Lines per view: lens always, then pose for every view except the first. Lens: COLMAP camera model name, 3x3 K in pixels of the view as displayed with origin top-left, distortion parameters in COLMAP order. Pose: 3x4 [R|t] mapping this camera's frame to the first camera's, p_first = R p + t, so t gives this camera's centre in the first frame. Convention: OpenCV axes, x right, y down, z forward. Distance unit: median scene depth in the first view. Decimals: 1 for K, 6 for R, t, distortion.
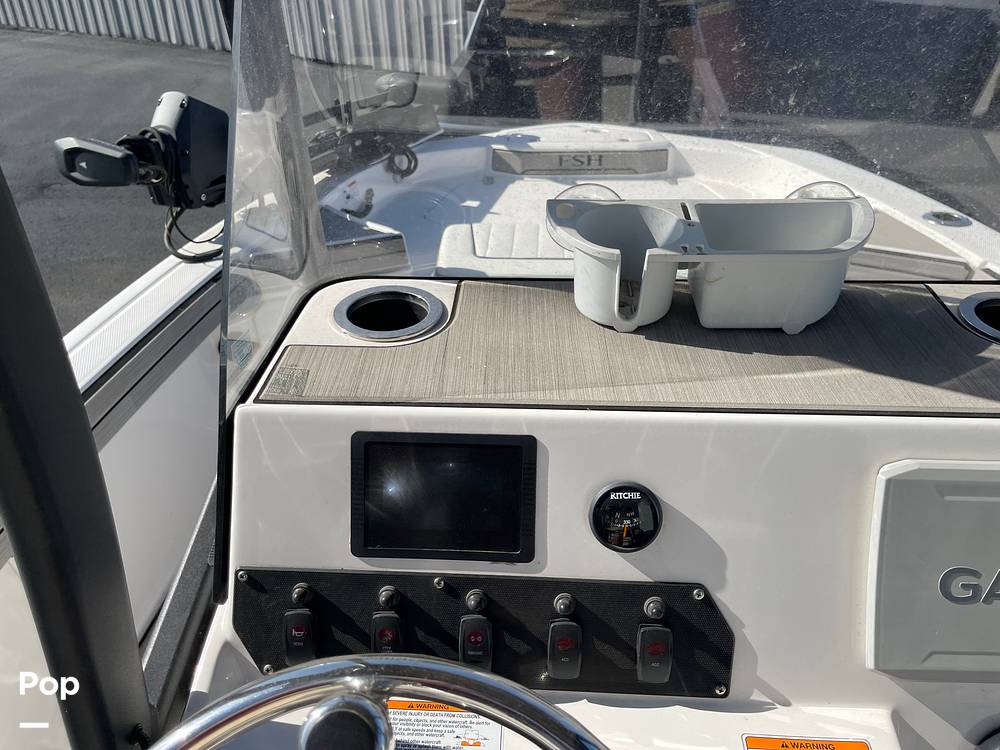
lens RADIAL K [[775.6, 0, 500.0], [0, 775.6, 375.0], [0, 0, 1]] dist [0.002121, -0.000447]
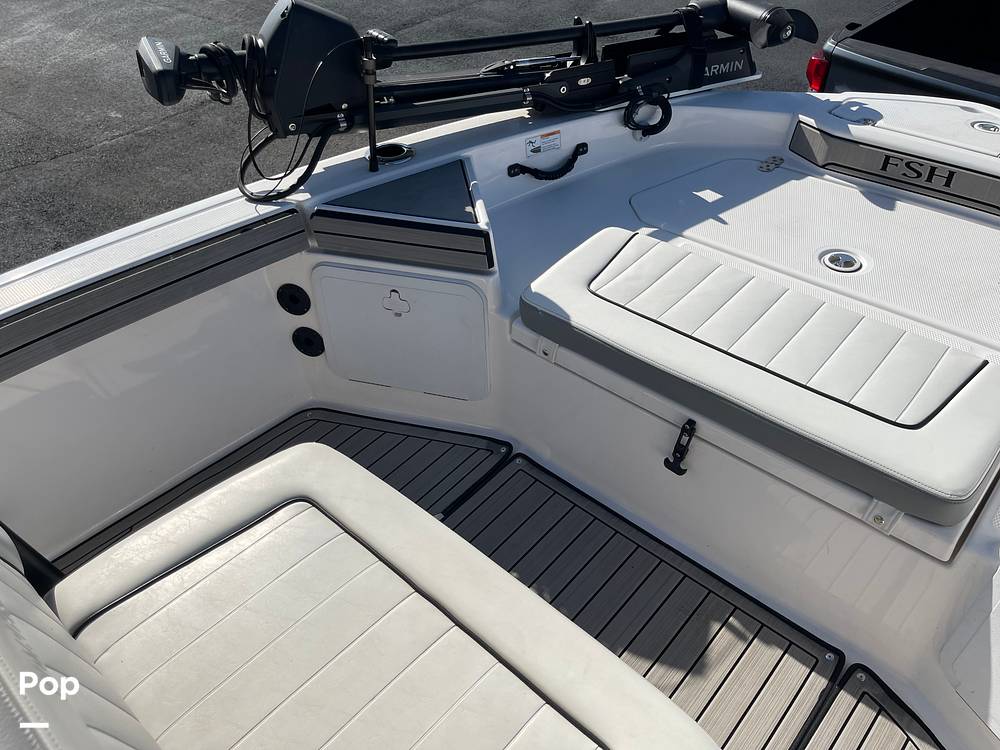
lens RADIAL K [[775.6, 0, 500.0], [0, 775.6, 375.0], [0, 0, 1]] dist [0.002121, -0.000447]
pose [[0.782963, 0.385889, -0.487912, 0.222180], [-0.305073, 0.921736, 0.239443, -0.178245], [0.542124, -0.038626, 0.839410, 0.283422]]
